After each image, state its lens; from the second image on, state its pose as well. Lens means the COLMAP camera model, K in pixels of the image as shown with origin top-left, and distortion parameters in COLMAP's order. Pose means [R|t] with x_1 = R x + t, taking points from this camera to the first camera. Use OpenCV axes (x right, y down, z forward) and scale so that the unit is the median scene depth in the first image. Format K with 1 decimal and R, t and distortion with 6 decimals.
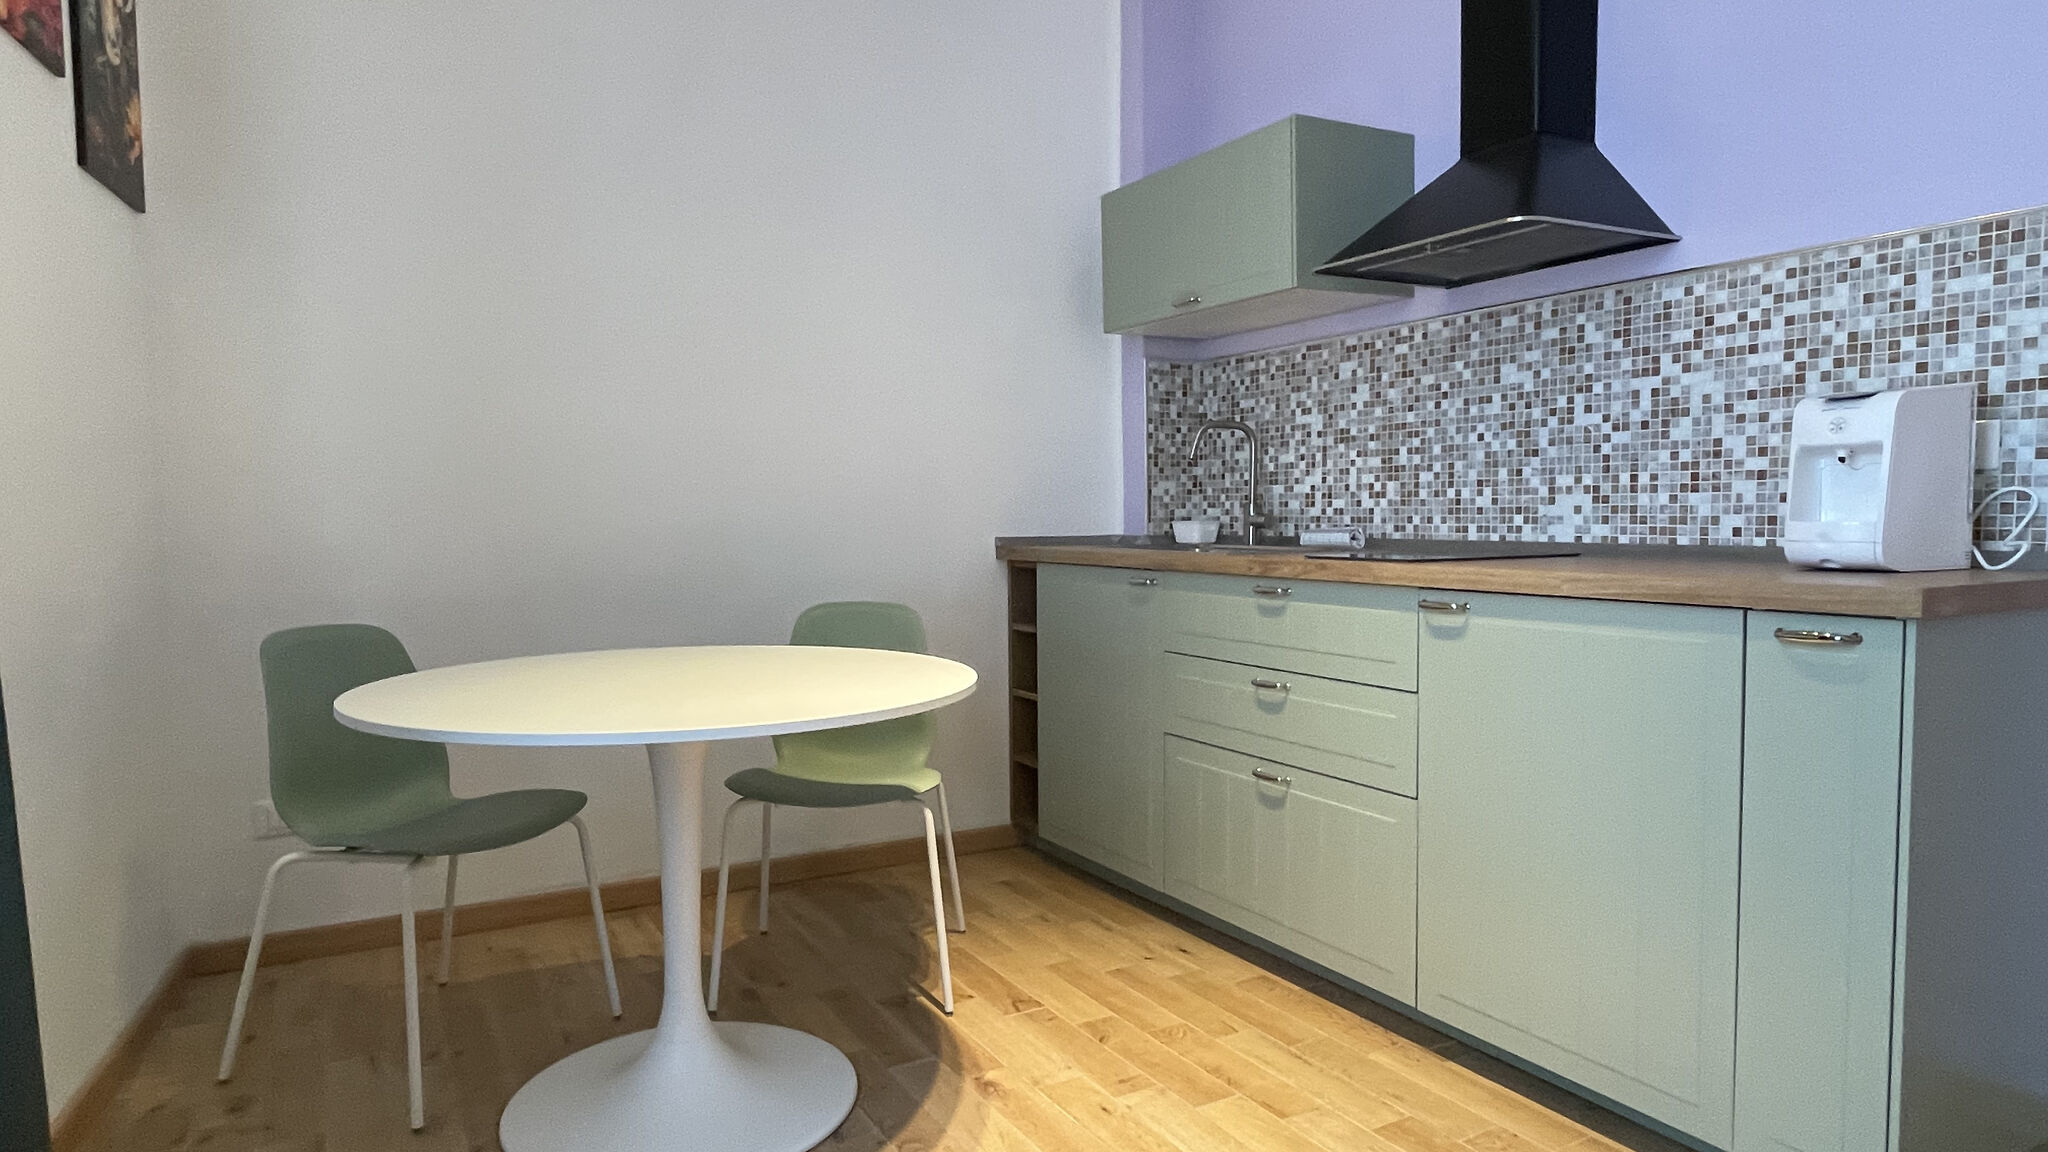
lens RADIAL K [[1211.9, 0, 1020.8], [0, 1211.9, 575.1], [0, 0, 1]] dist [0.001460, -0.001734]
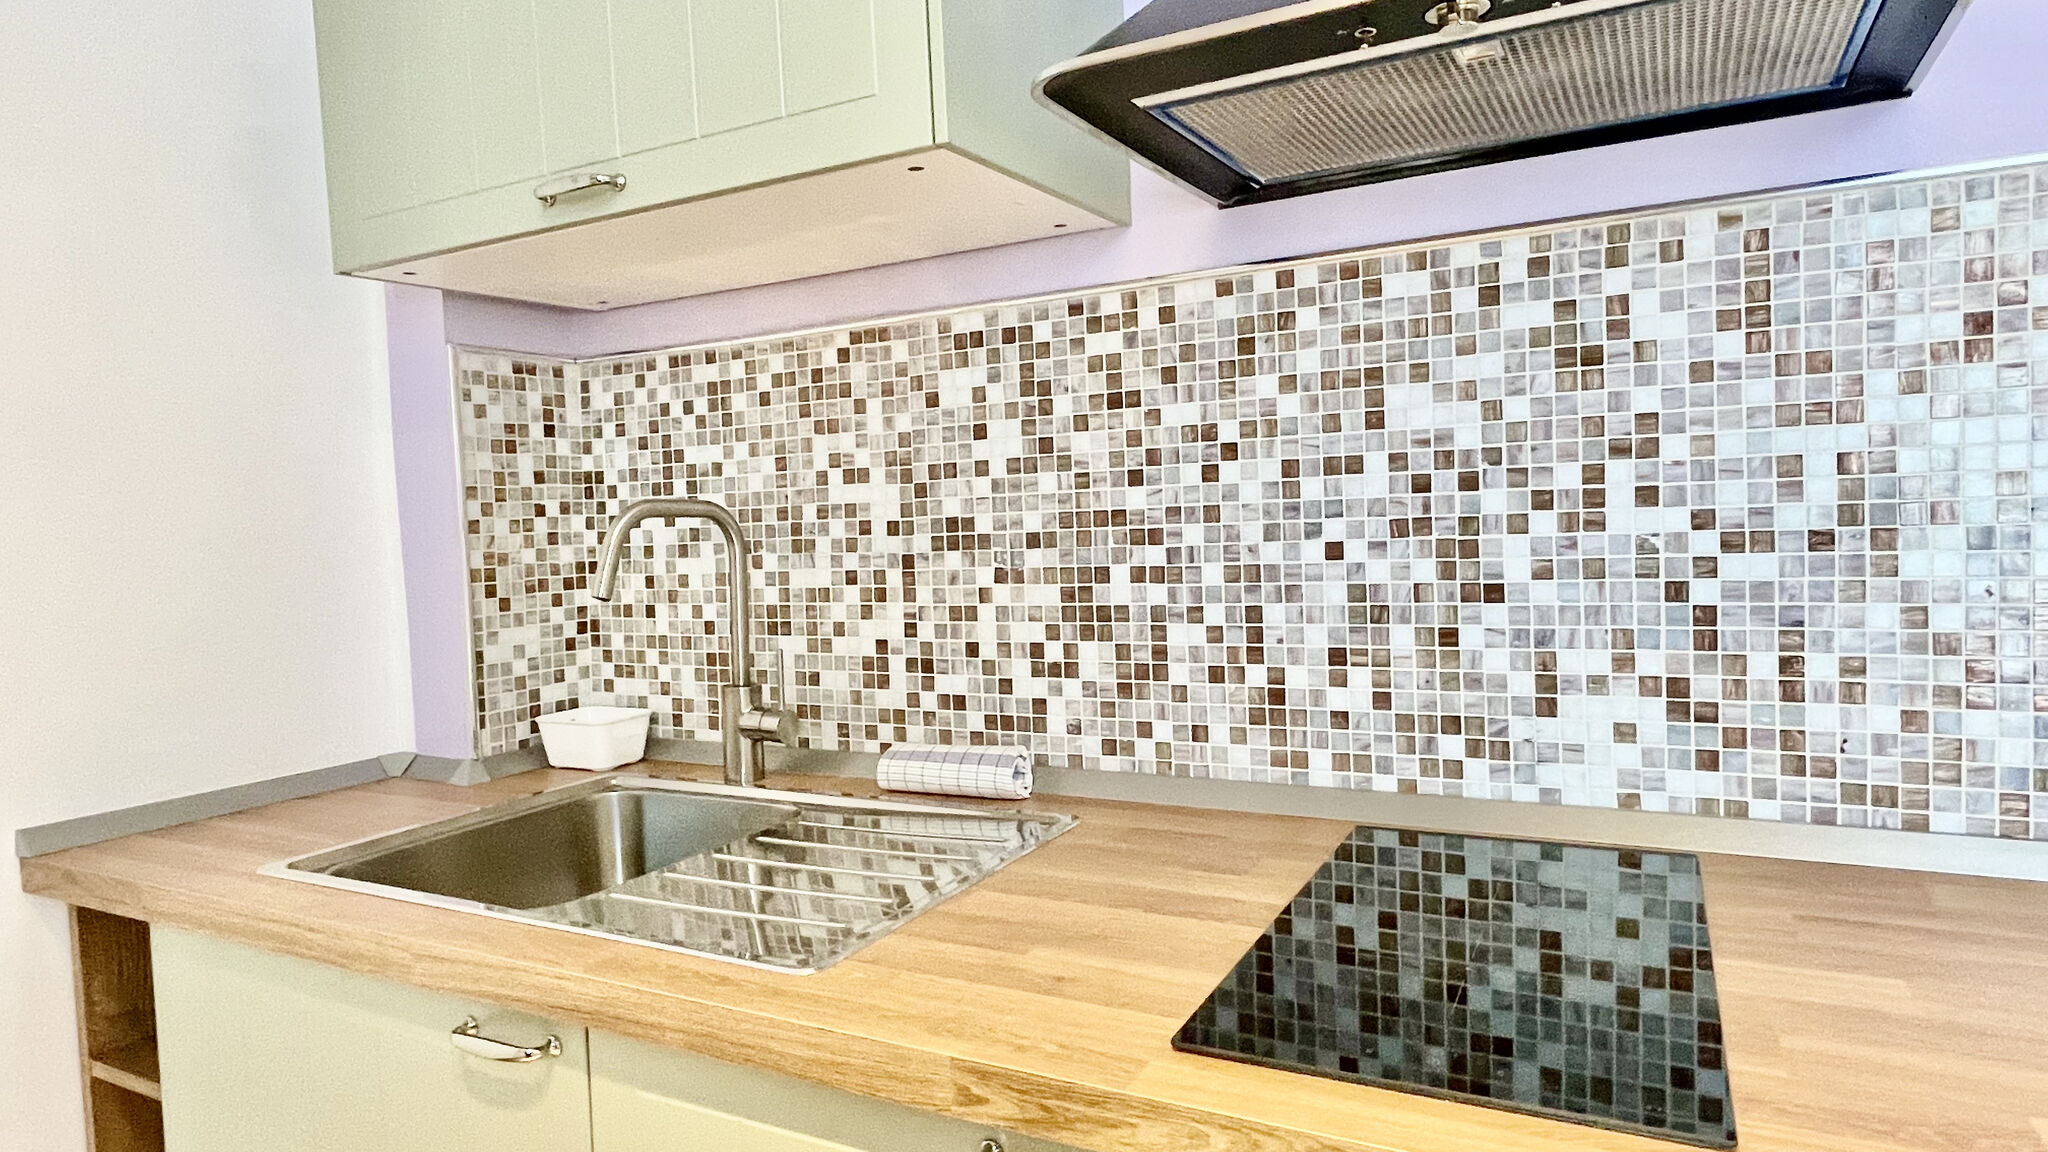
lens RADIAL K [[1195.1, 0, 1015.3], [0, 1195.1, 566.8], [0, 0, 1]] dist [-0.003633, 0.000033]
pose [[0.845233, -0.047659, 0.532268, 0.054513], [0.059918, 0.998187, -0.005771, -0.109367], [-0.531028, 0.036770, 0.846556, 0.680127]]
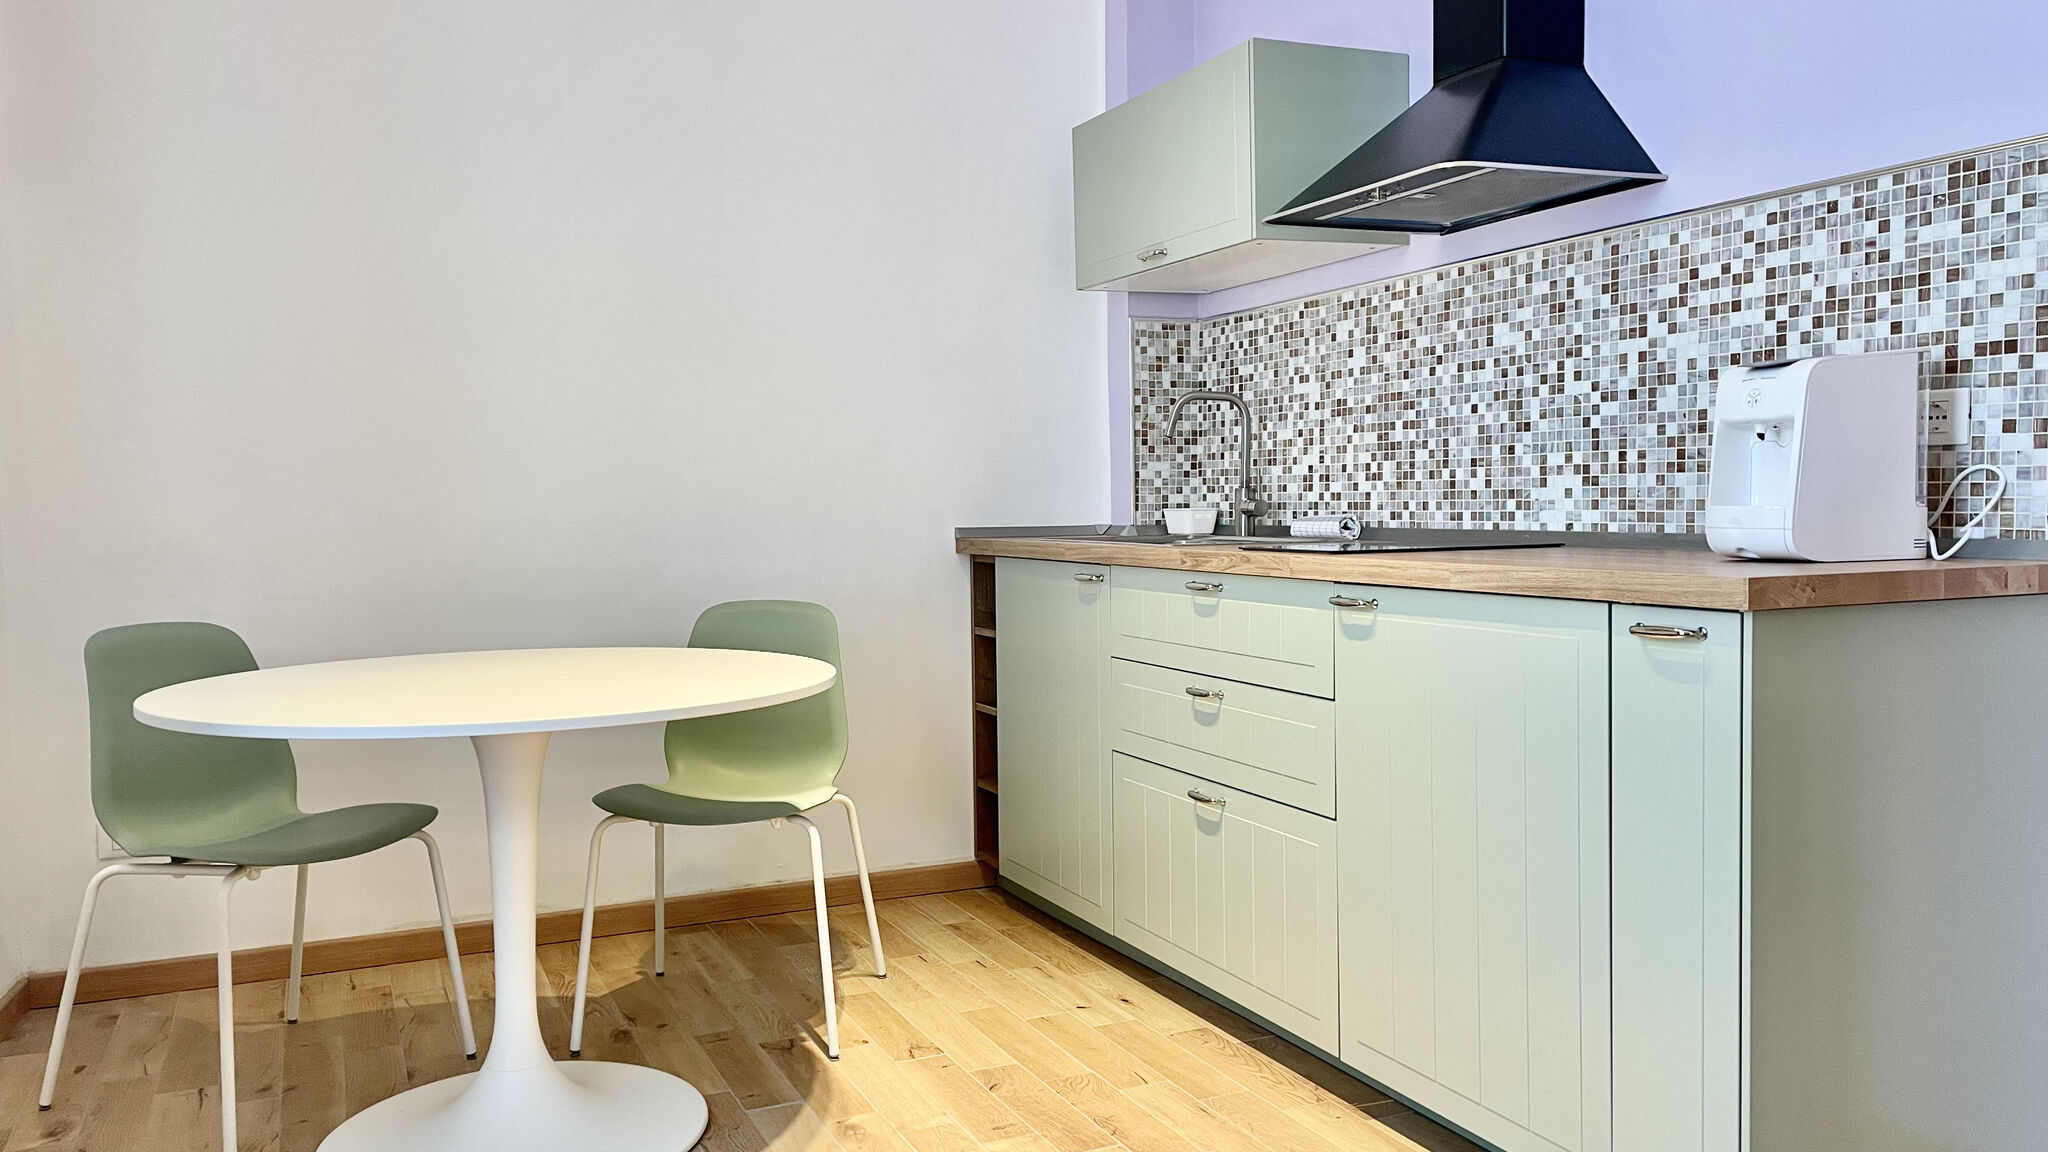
lens RADIAL K [[1553.3, 0, 1038.0], [0, 1553.3, 569.8], [0, 0, 1]] dist [0.095688, -0.121903]
pose [[0.997166, -0.000251, -0.075239, 0.150604], [-0.000200, 0.999982, -0.005979, 0.006551], [0.075239, 0.005977, 0.997148, -0.123363]]
